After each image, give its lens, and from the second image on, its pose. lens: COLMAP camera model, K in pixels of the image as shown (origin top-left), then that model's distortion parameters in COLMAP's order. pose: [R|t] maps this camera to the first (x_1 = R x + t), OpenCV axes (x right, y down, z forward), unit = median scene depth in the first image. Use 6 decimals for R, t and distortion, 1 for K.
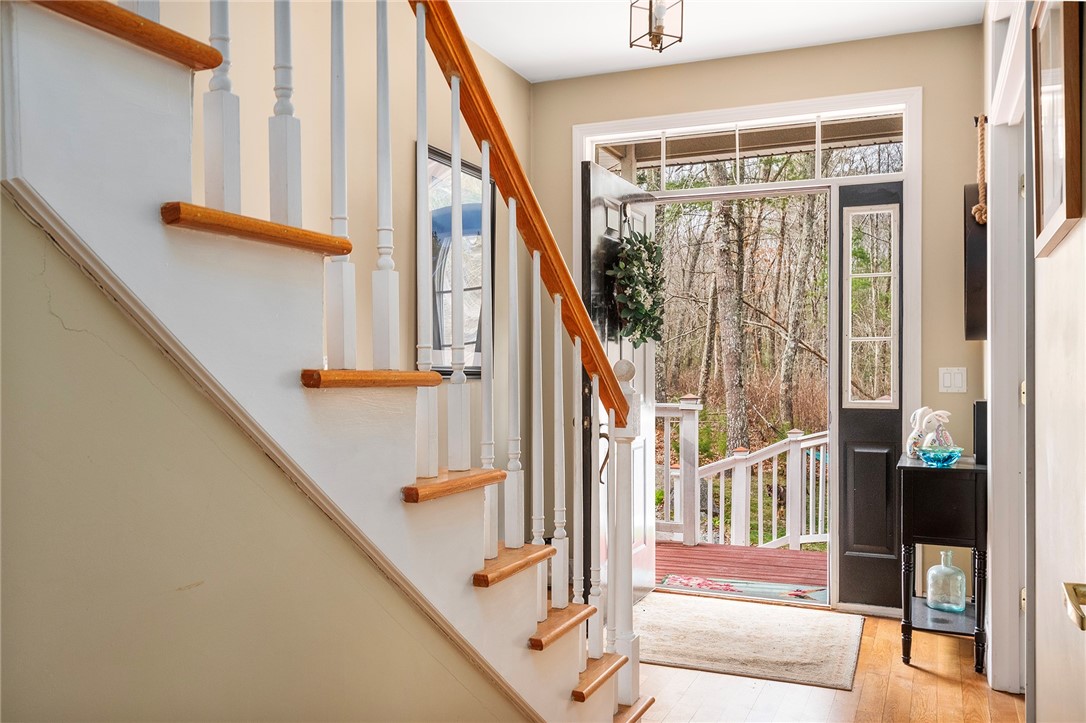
lens RADIAL K [[899.5, 0, 548.4], [0, 899.5, 365.1], [0, 0, 1]] dist [0.041296, -0.024165]
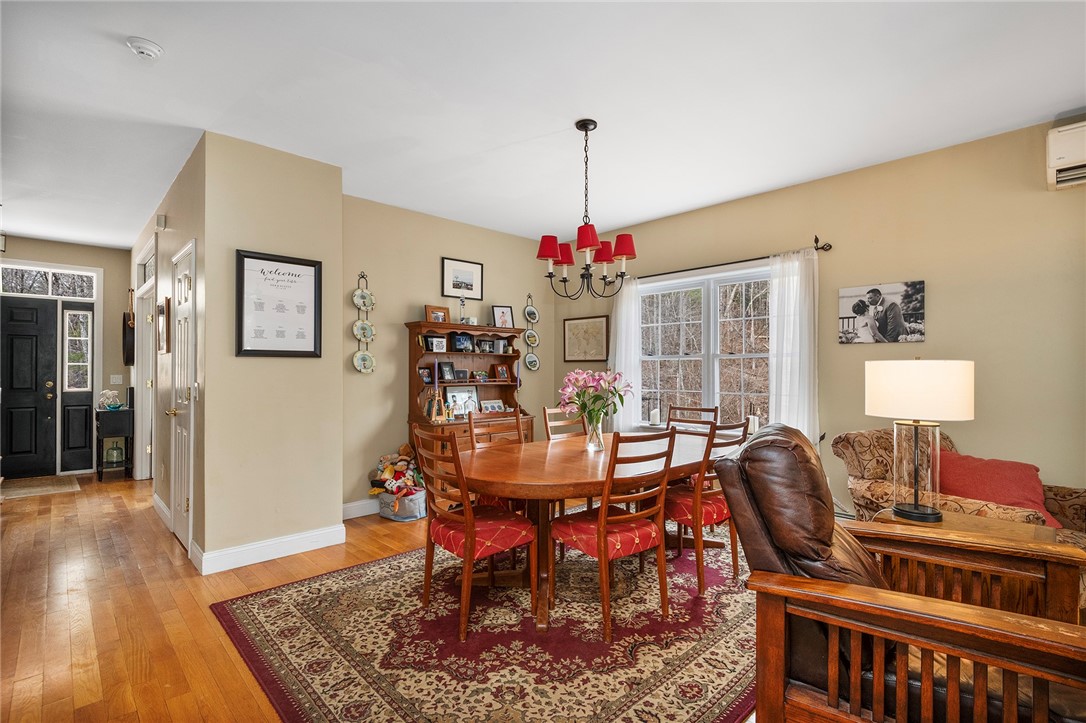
lens RADIAL K [[525.9, 0, 559.0], [0, 525.9, 365.4], [0, 0, 1]] dist [0.001935, -0.001477]
pose [[0.386648, 0.002483, 0.922224, -0.604209], [-0.003295, 0.999994, -0.001310, -0.034813], [-0.922222, -0.002532, 0.386654, -1.012224]]
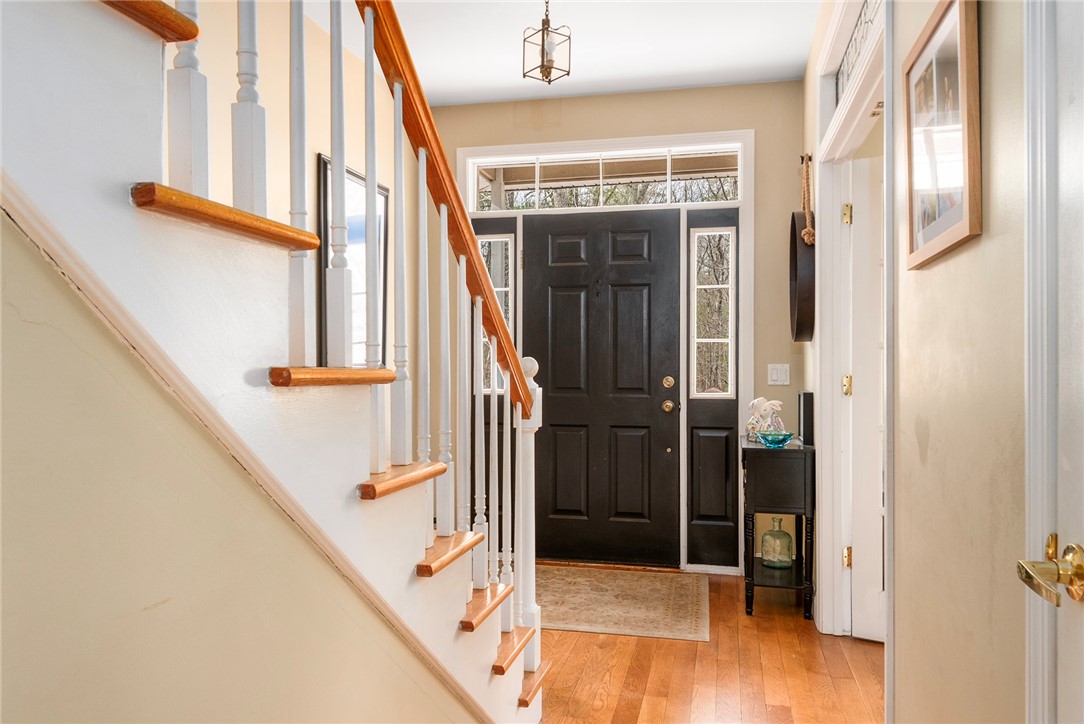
lens RADIAL K [[768.7, 0, 538.3], [0, 768.7, 358.7], [0, 0, 1]] dist [0.027223, 0.001380]
pose [[0.984654, 0.000901, 0.174516, -0.057415], [-0.000130, 0.999990, -0.004429, -0.000251], [-0.174518, 0.004338, 0.984644, 0.060310]]
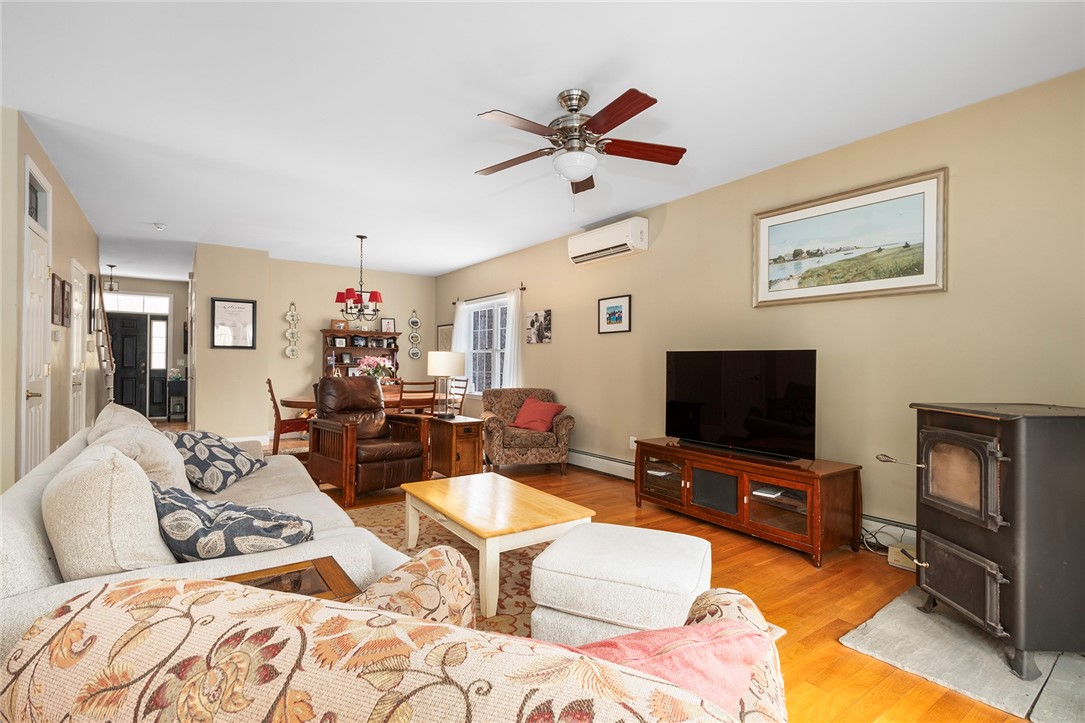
lens RADIAL K [[525.4, 0, 544.7], [0, 525.4, 361.3], [0, 0, 1]] dist [0.001935, -0.001477]
pose [[0.517607, 0.004815, 0.855605, -1.017264], [-0.012396, 0.999921, 0.001871, -0.020957], [-0.855529, -0.011574, 0.517626, -2.269797]]
